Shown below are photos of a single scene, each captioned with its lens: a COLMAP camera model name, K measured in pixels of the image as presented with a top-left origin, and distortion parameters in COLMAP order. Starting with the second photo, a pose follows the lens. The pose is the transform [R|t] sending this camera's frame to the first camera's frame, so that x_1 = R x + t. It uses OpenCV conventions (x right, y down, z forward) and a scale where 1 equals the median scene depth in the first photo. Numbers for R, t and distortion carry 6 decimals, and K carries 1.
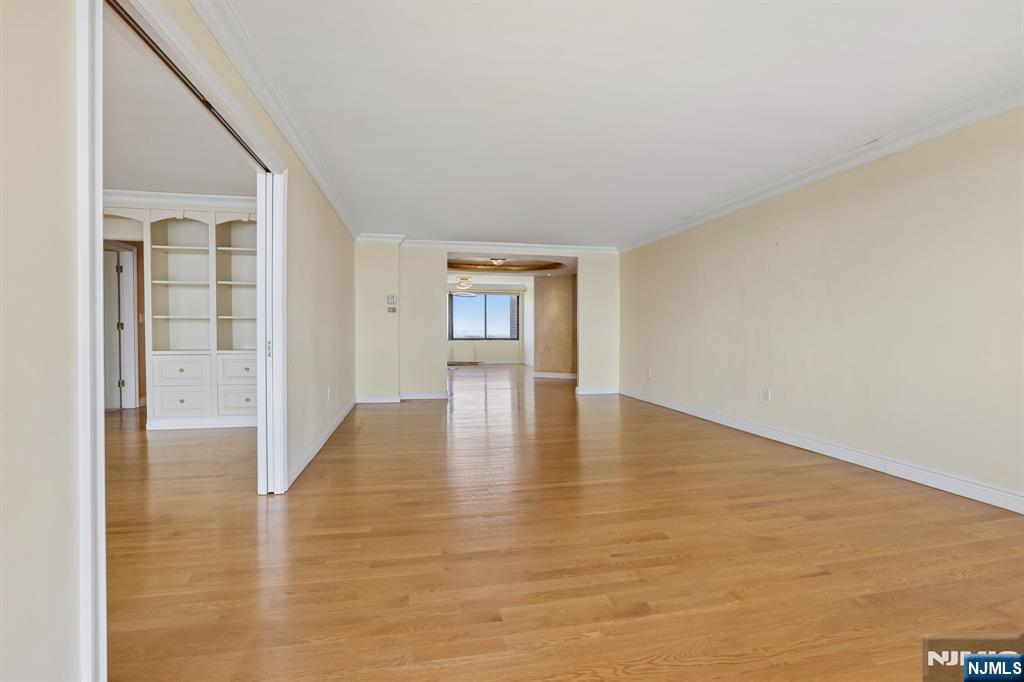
lens RADIAL K [[470.4, 0, 515.0], [0, 470.4, 335.2], [0, 0, 1]] dist [-0.030643, 0.001724]
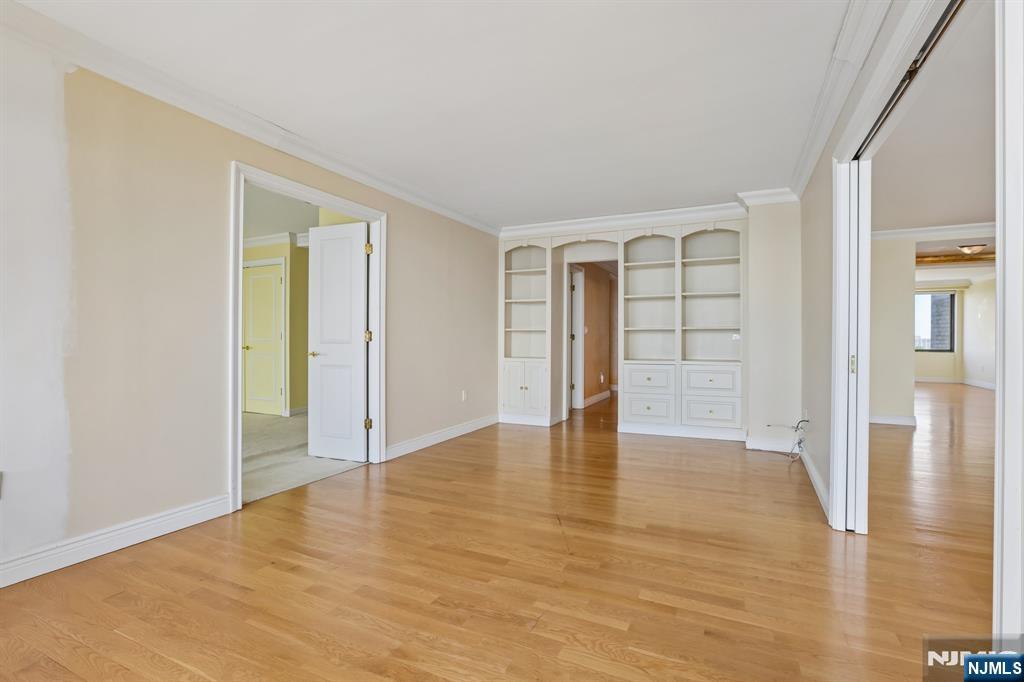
lens RADIAL K [[470.4, 0, 513.1], [0, 470.4, 338.4], [0, 0, 1]] dist [-0.030643, 0.001724]
pose [[0.805238, -0.002848, -0.592945, -0.319883], [-0.004016, 0.999939, -0.010257, -0.004718], [0.592939, 0.010641, 0.805177, -0.042300]]
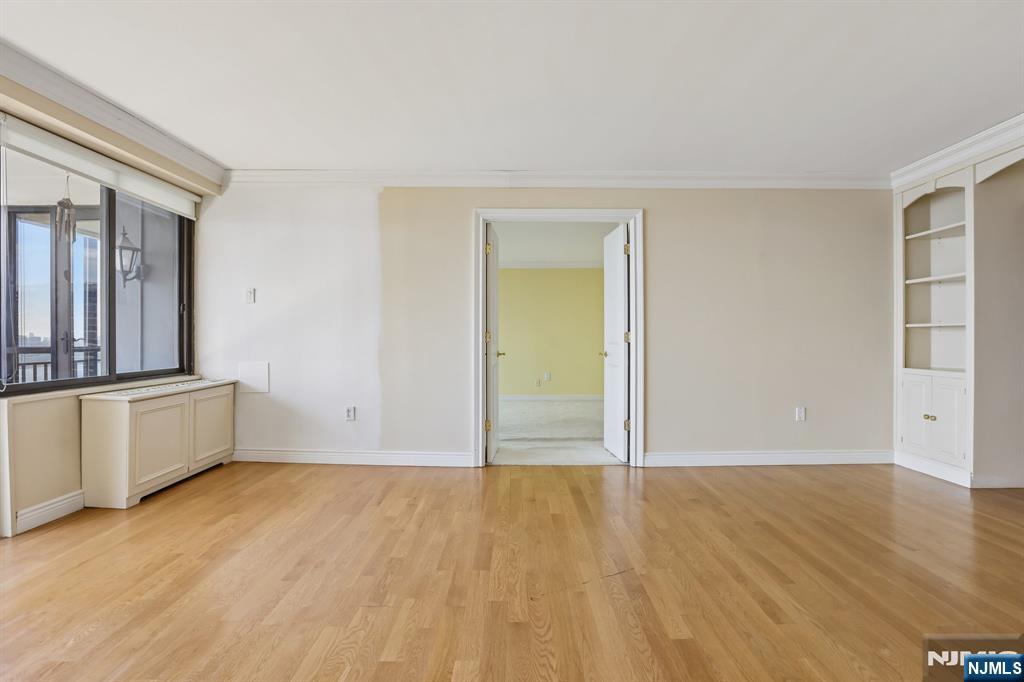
lens RADIAL K [[470.4, 0, 518.0], [0, 470.4, 345.7], [0, 0, 1]] dist [-0.030643, 0.001724]
pose [[-0.173884, 0.014219, -0.984664, 1.715111], [-0.007795, 0.999845, 0.015815, -0.117581], [0.984735, 0.010426, -0.173746, 6.124670]]
